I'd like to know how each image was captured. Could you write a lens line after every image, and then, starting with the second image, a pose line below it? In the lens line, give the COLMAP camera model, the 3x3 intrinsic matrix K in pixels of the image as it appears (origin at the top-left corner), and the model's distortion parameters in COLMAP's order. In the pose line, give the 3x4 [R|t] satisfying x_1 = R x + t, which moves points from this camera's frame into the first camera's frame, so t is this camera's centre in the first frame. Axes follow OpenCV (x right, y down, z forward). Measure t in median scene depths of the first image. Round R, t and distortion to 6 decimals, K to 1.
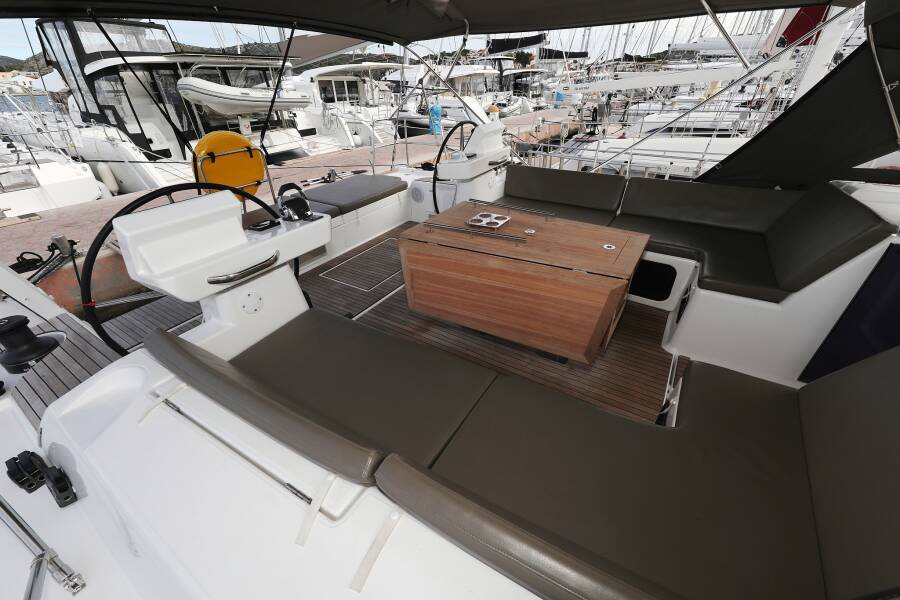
lens RADIAL K [[353.5, 0, 453.3], [0, 353.5, 303.4], [0, 0, 1]] dist [0.003582, -0.000085]
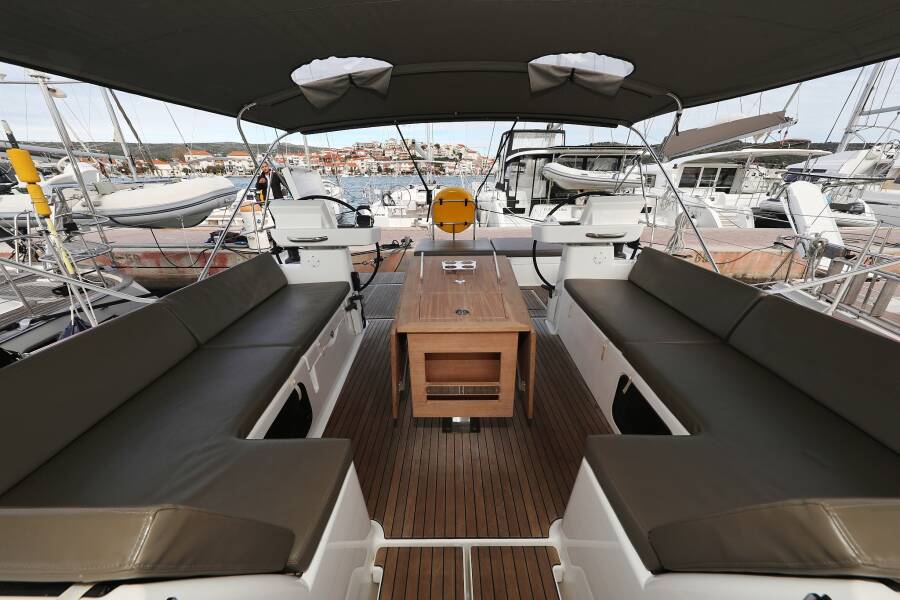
lens RADIAL K [[318.1, 0, 452.0], [0, 318.1, 296.3], [0, 0, 1]] dist [0.008639, 0.000116]
pose [[0.534914, 0.324182, -0.780239, 0.223509], [-0.461223, 0.885769, 0.051824, -0.049371], [0.707912, 0.332143, 0.623331, 0.104166]]
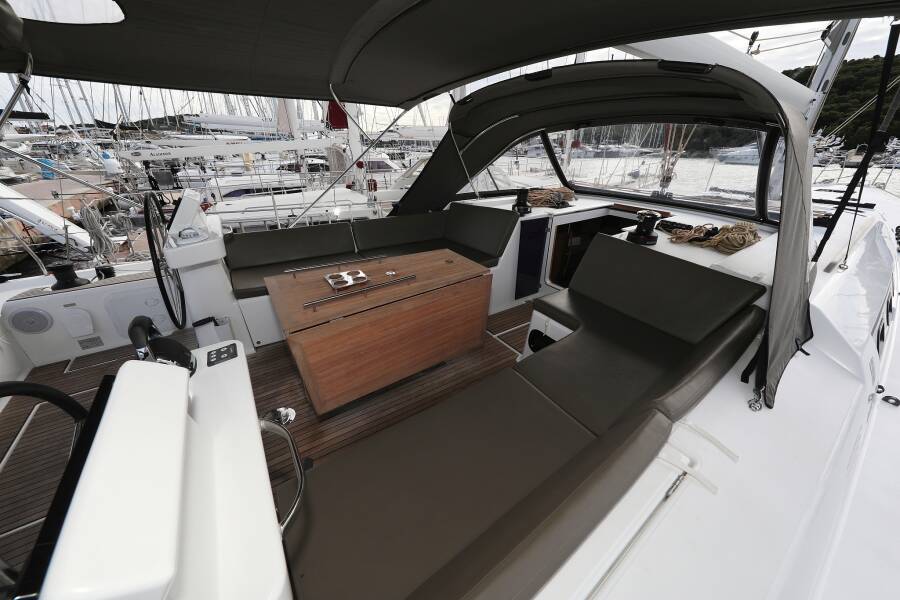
lens RADIAL K [[328.8, 0, 449.7], [0, 328.8, 303.3], [0, 0, 1]] dist [0.005175, -0.000182]
pose [[0.392899, -0.372721, 0.840660, -0.144619], [0.476888, 0.864226, 0.160287, -0.048029], [-0.786262, 0.337924, 0.517300, 0.087554]]
